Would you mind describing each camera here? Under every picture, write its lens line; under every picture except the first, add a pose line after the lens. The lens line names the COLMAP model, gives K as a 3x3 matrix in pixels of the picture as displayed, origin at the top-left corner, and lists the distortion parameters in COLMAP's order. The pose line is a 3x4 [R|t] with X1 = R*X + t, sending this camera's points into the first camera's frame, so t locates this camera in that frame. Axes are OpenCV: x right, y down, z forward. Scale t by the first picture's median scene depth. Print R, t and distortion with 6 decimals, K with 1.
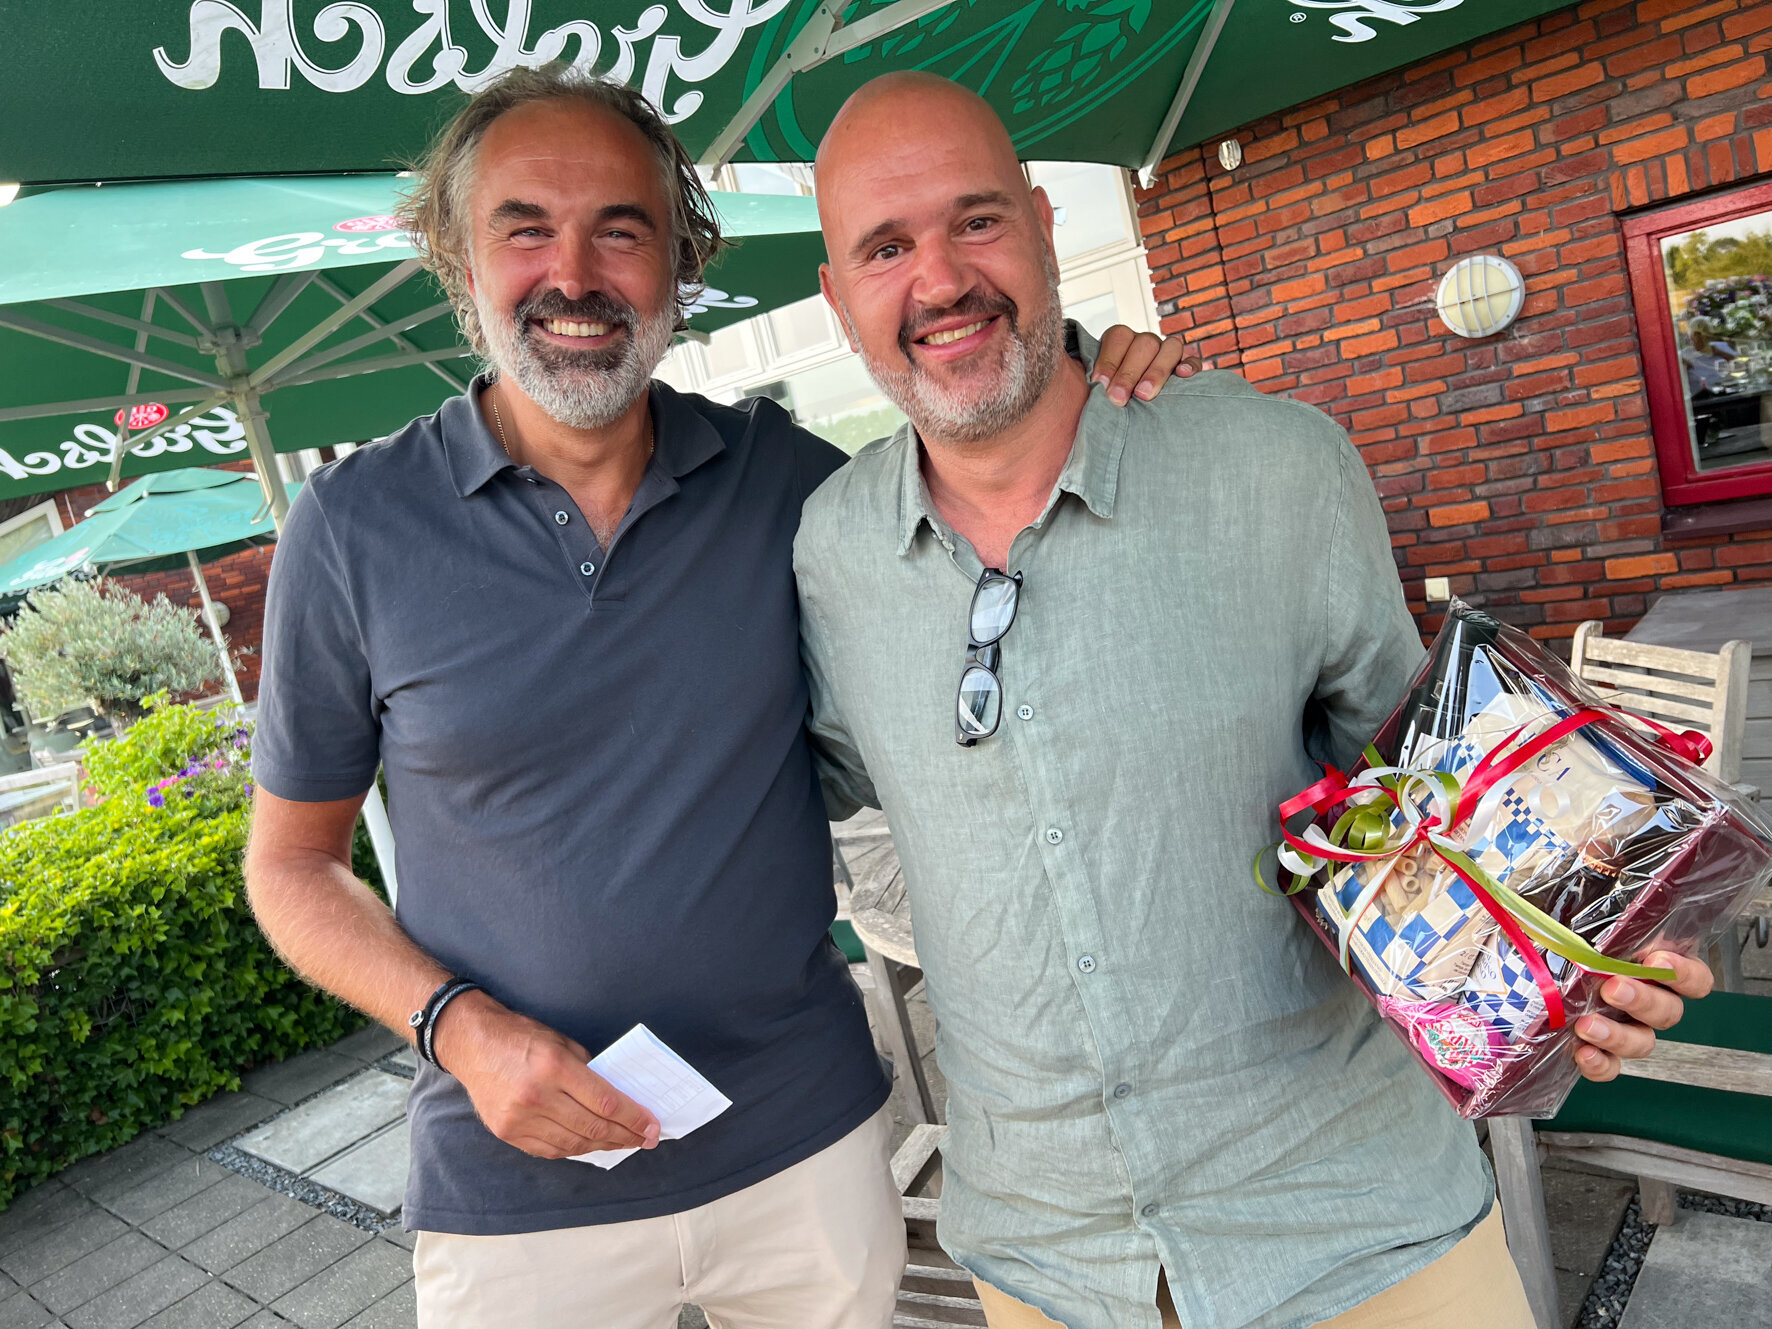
lens RADIAL K [[1323.6, 0, 878.4], [0, 1323.6, 660.0], [0, 0, 1]] dist [0.036406, -0.047429]
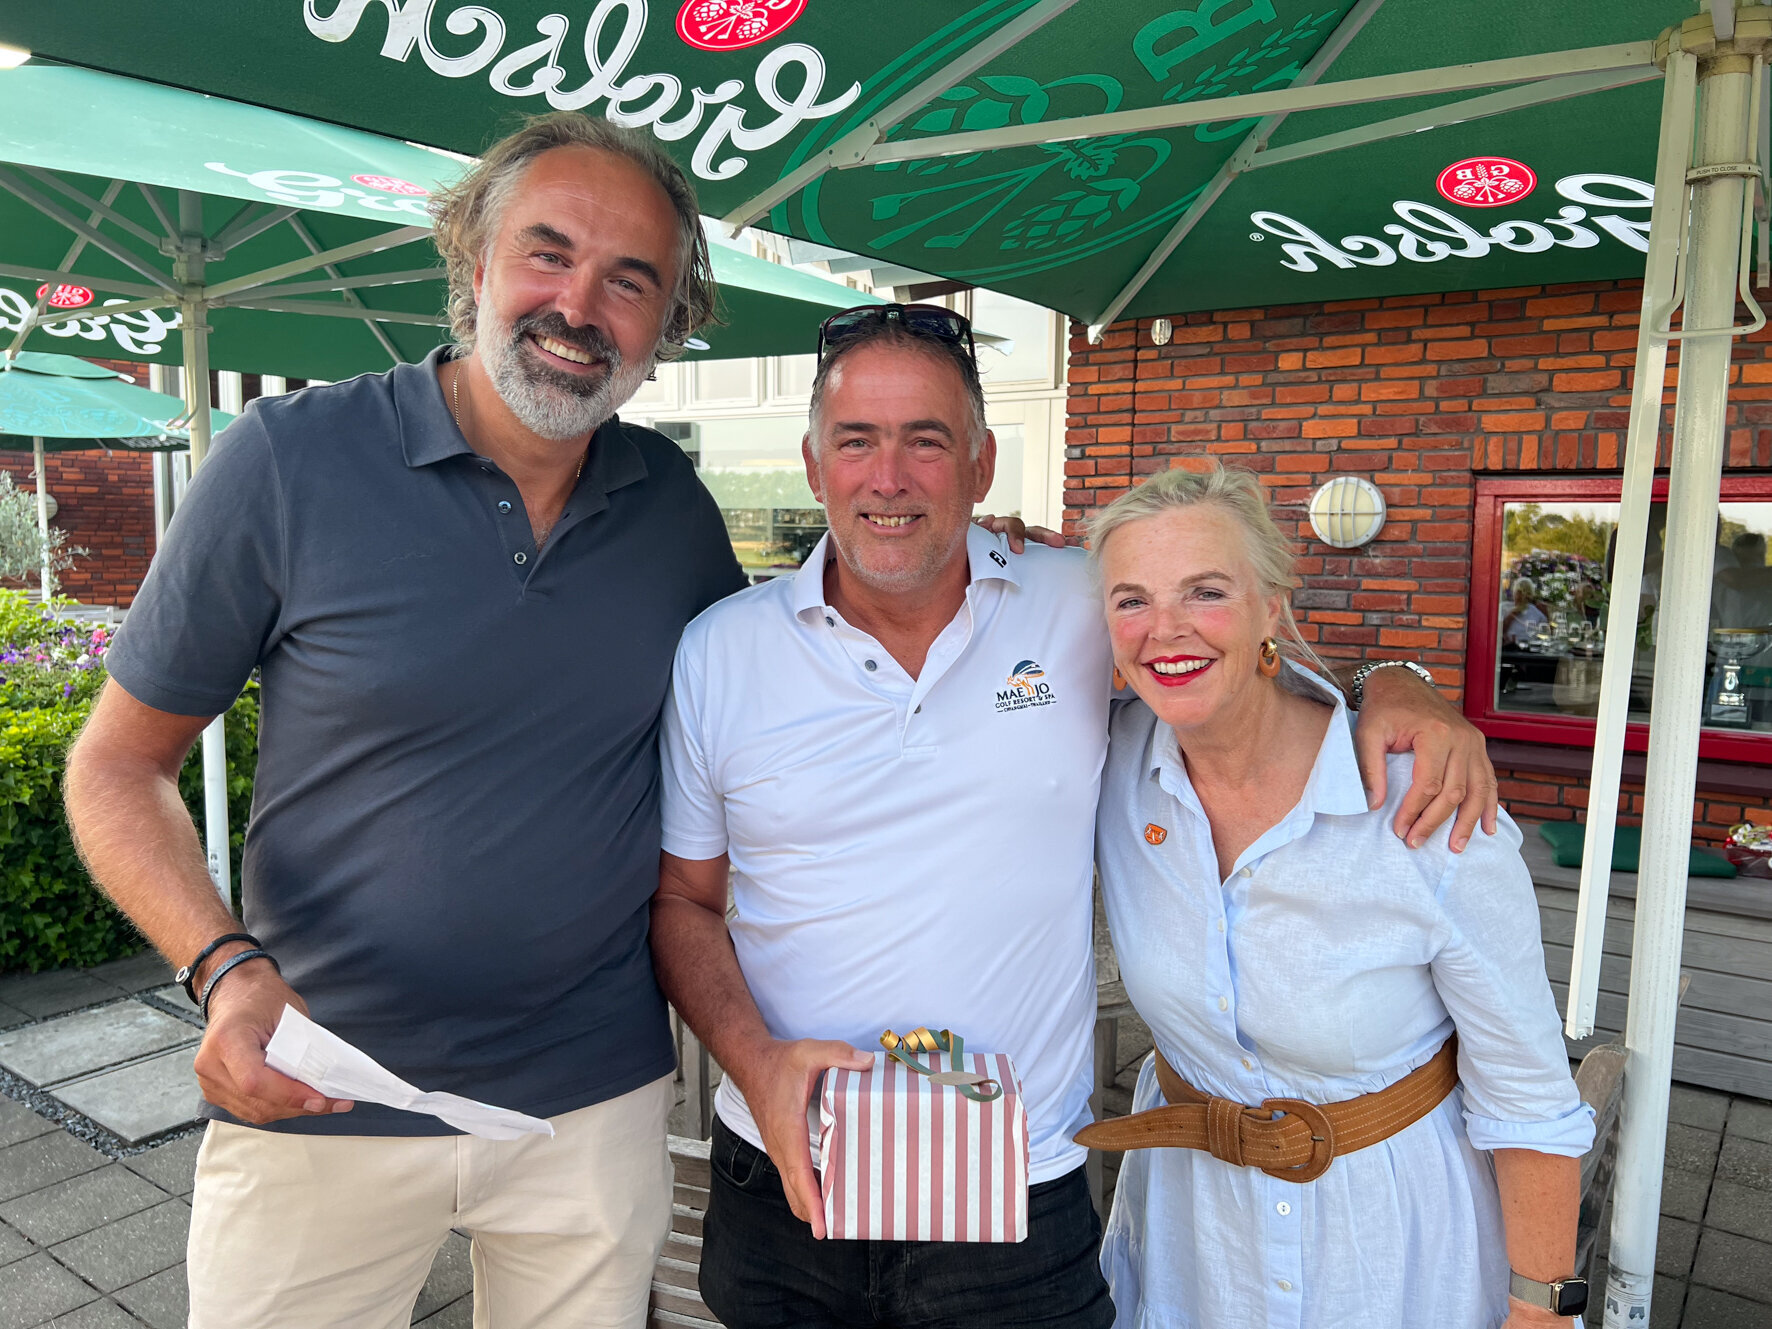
lens RADIAL K [[1324.6, 0, 876.1], [0, 1324.6, 655.7], [0, 0, 1]] dist [0.022756, -0.028253]
pose [[0.965284, 0.233277, 0.117506, -0.030861], [-0.225710, 0.971363, -0.074224, 0.014682], [-0.131456, 0.045125, 0.990294, -0.042202]]
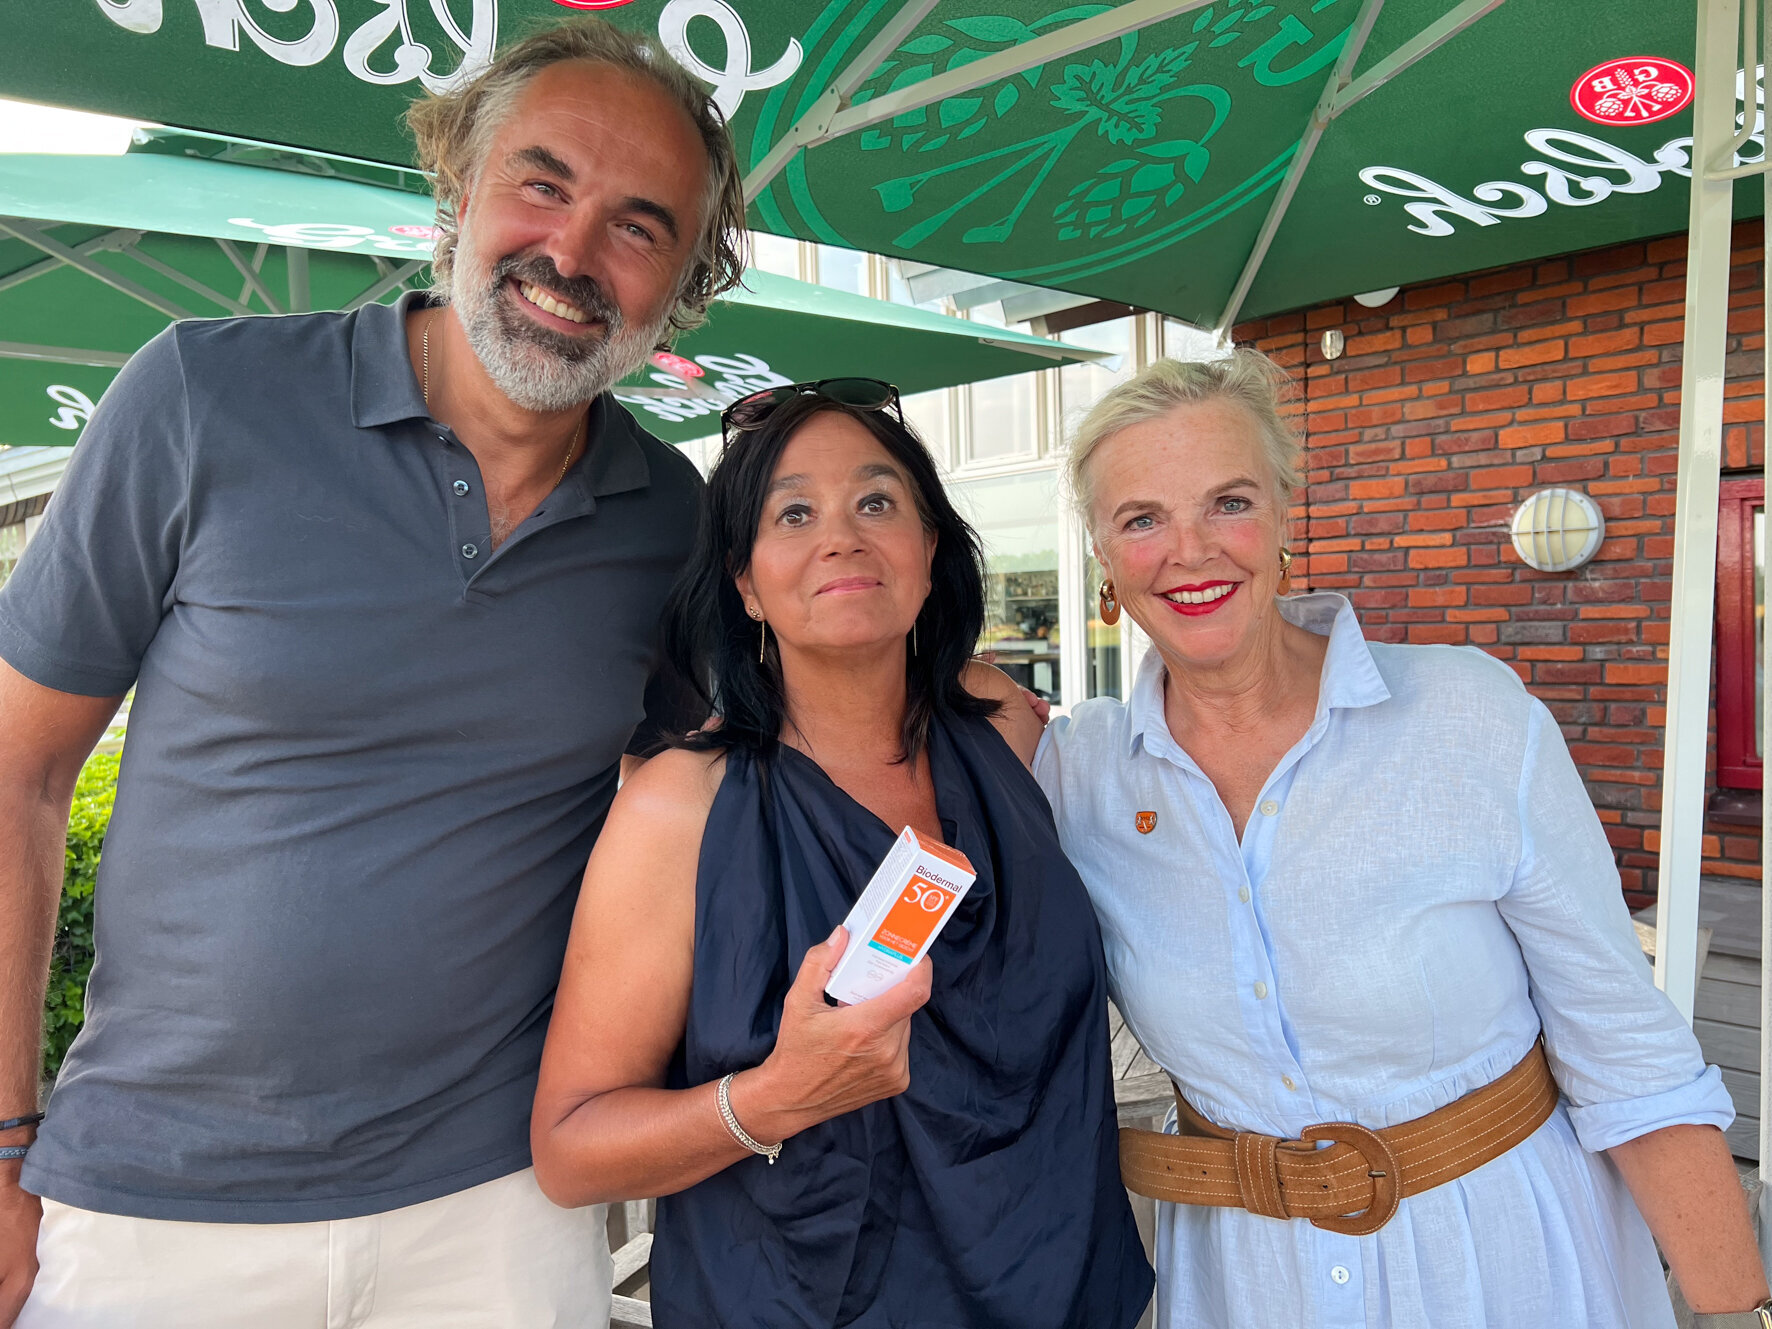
lens RADIAL K [[1324.9, 0, 884.5], [0, 1324.9, 673.8], [0, 0, 1]] dist [0.004109, 0.002233]
pose [[0.974758, 0.205001, -0.088437, 0.084976], [-0.211914, 0.974215, -0.077449, 0.003627], [0.070279, 0.094235, 0.993066, 0.029515]]
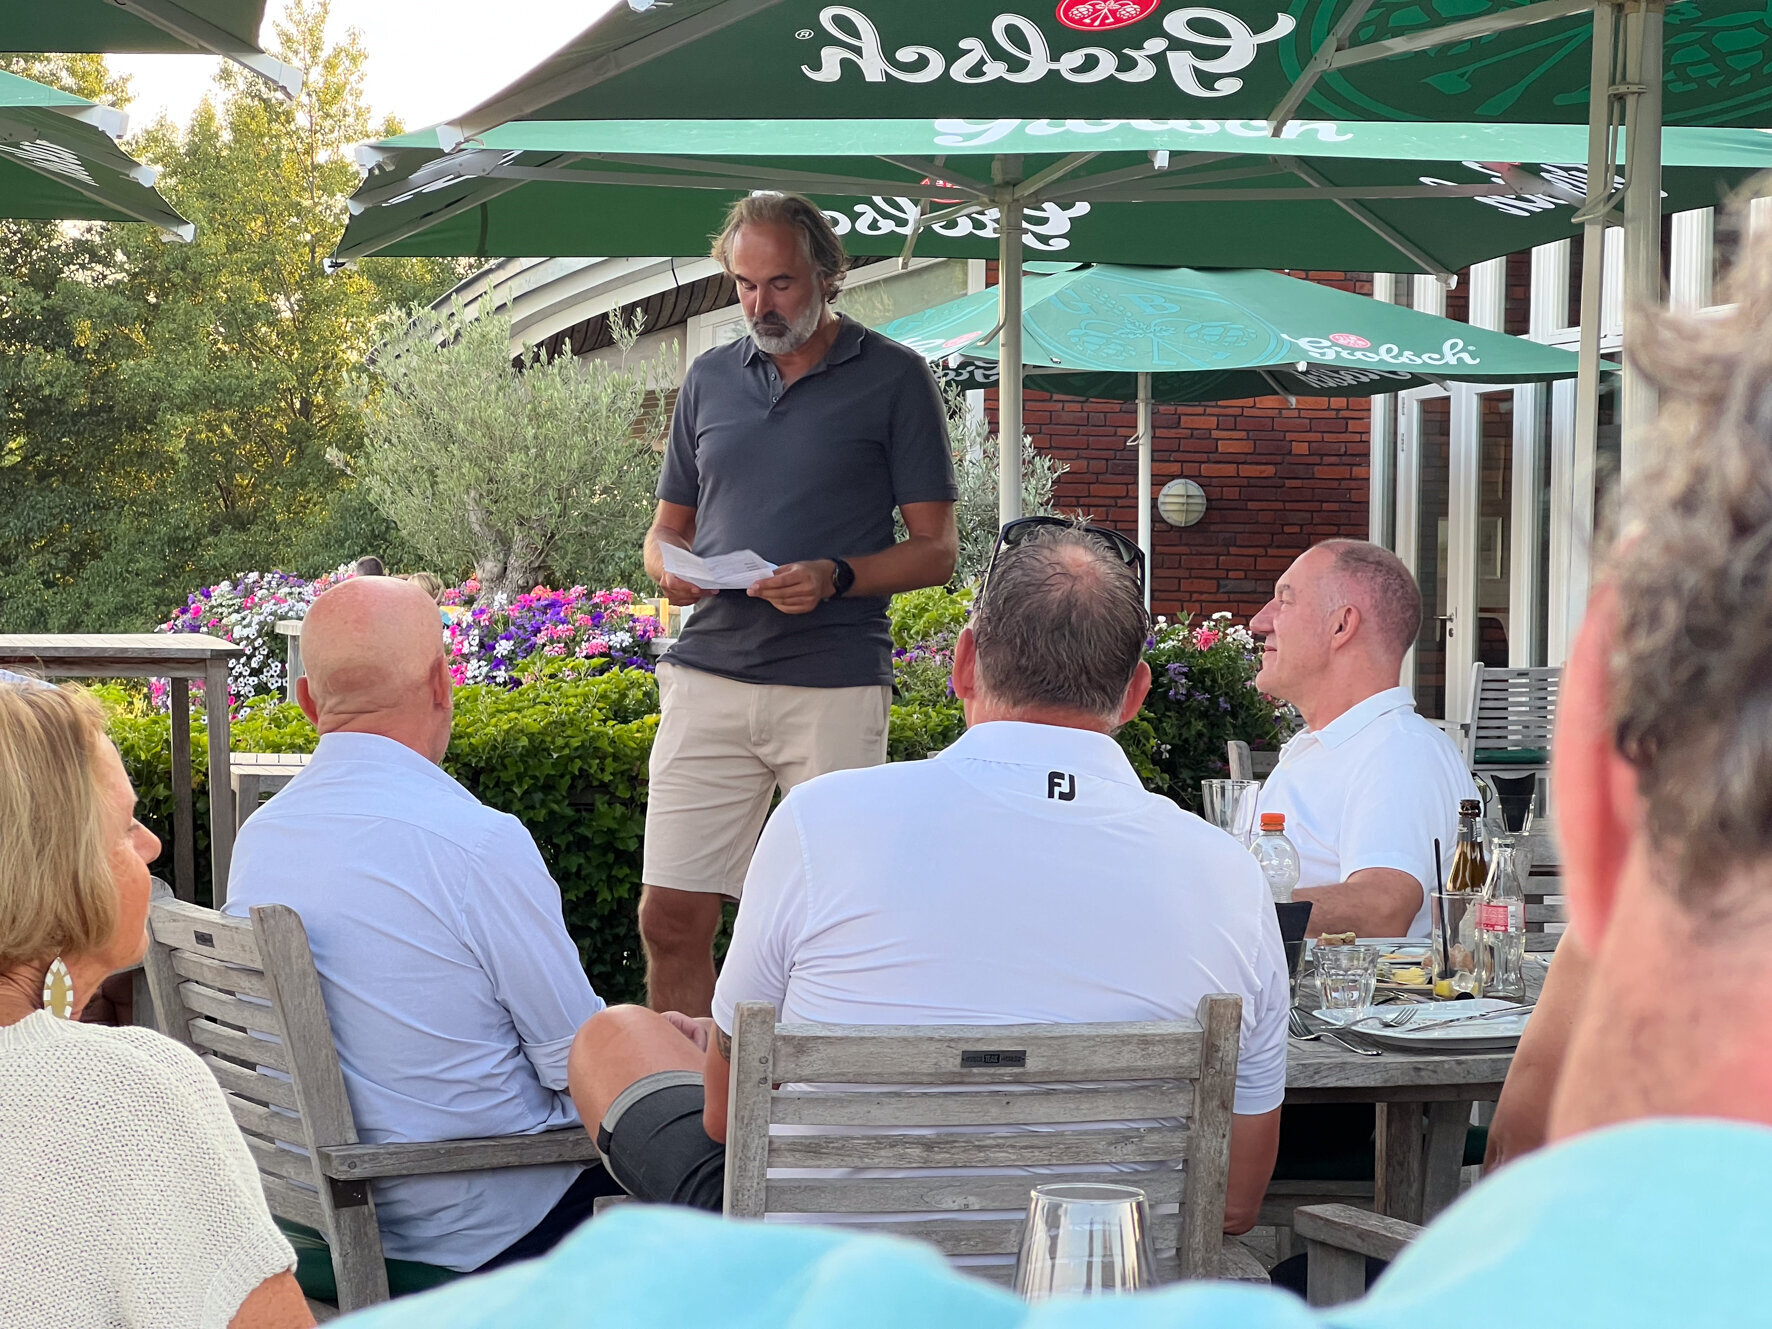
lens RADIAL K [[3921.1, 0, 886.0], [0, 3921.1, 664.5], [0, 0, 1]] dist [-0.043174, 4.012418]
pose [[0.794398, 0.252252, -0.552541, 0.849973], [-0.282118, 0.958841, 0.032136, 0.028684], [0.537905, 0.130353, 0.832866, -1.023911]]
